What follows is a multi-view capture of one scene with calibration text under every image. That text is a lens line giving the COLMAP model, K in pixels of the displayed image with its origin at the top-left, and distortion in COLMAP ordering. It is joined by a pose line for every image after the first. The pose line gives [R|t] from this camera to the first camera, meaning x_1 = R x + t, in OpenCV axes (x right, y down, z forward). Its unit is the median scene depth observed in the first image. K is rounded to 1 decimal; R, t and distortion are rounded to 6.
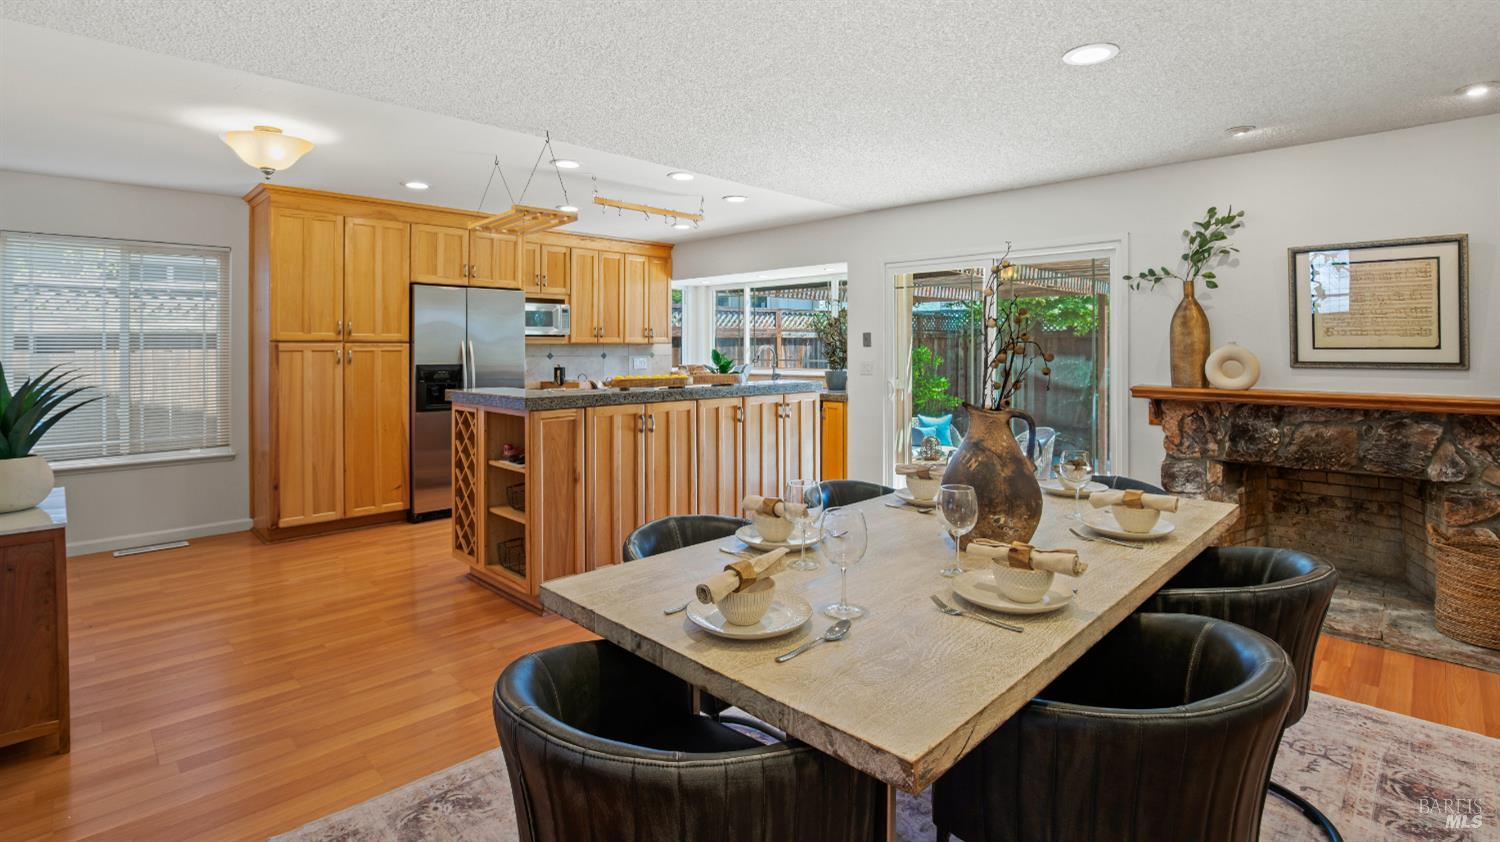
lens RADIAL K [[704.1, 0, 745.8], [0, 704.1, 342.0], [0, 0, 1]] dist [-0.038334, 0.006315]
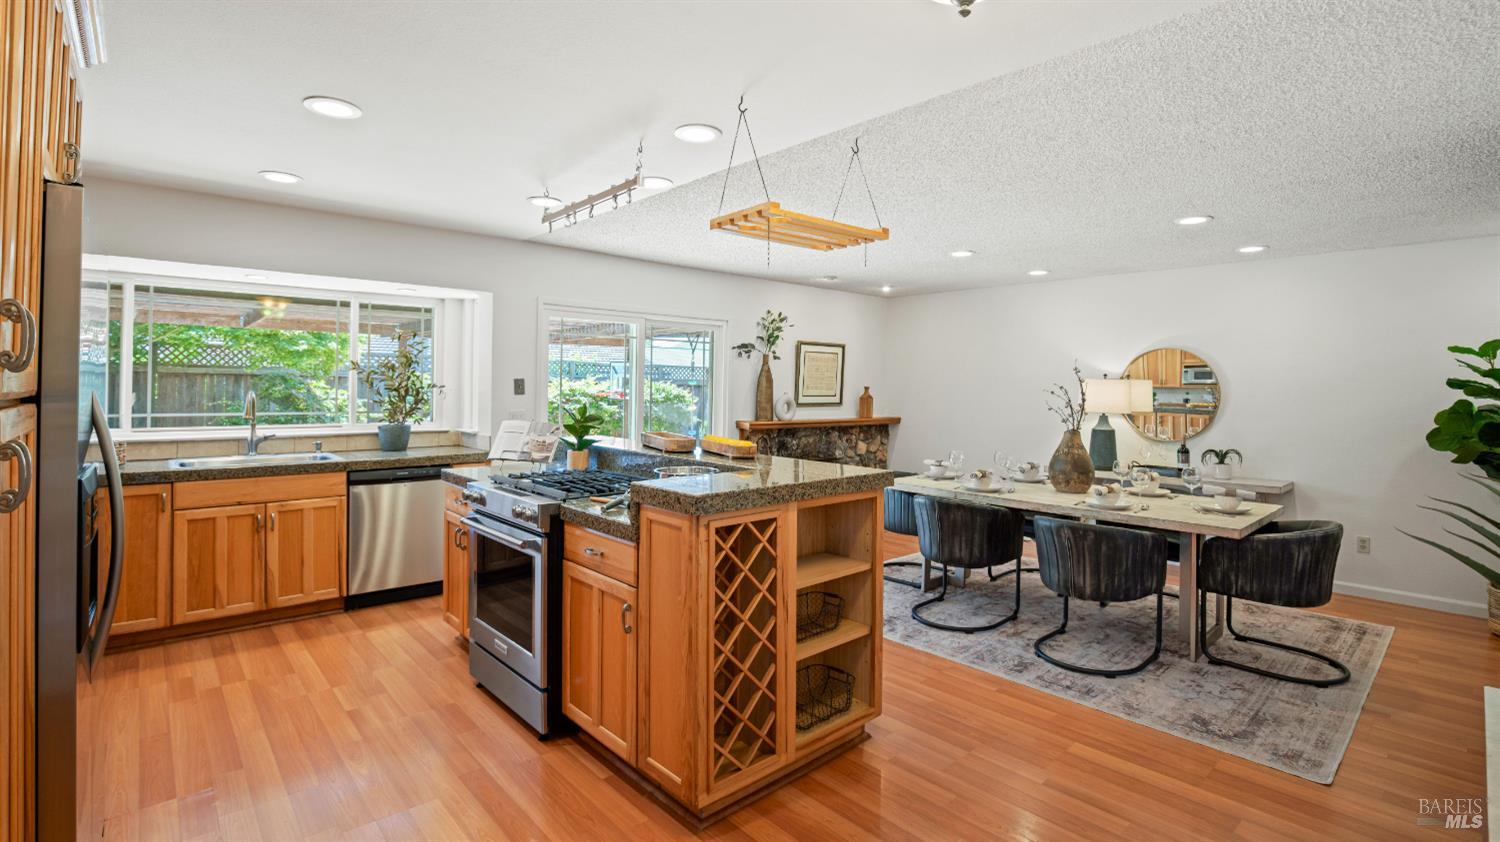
lens RADIAL K [[692.1, 0, 752.7], [0, 692.1, 381.8], [0, 0, 1]] dist [-0.031066, 0.001050]
pose [[0.042580, 0.007360, 0.999066, -0.842087], [-0.019790, 0.999783, -0.006522, -0.011649], [-0.998897, -0.019494, 0.042717, 0.845280]]
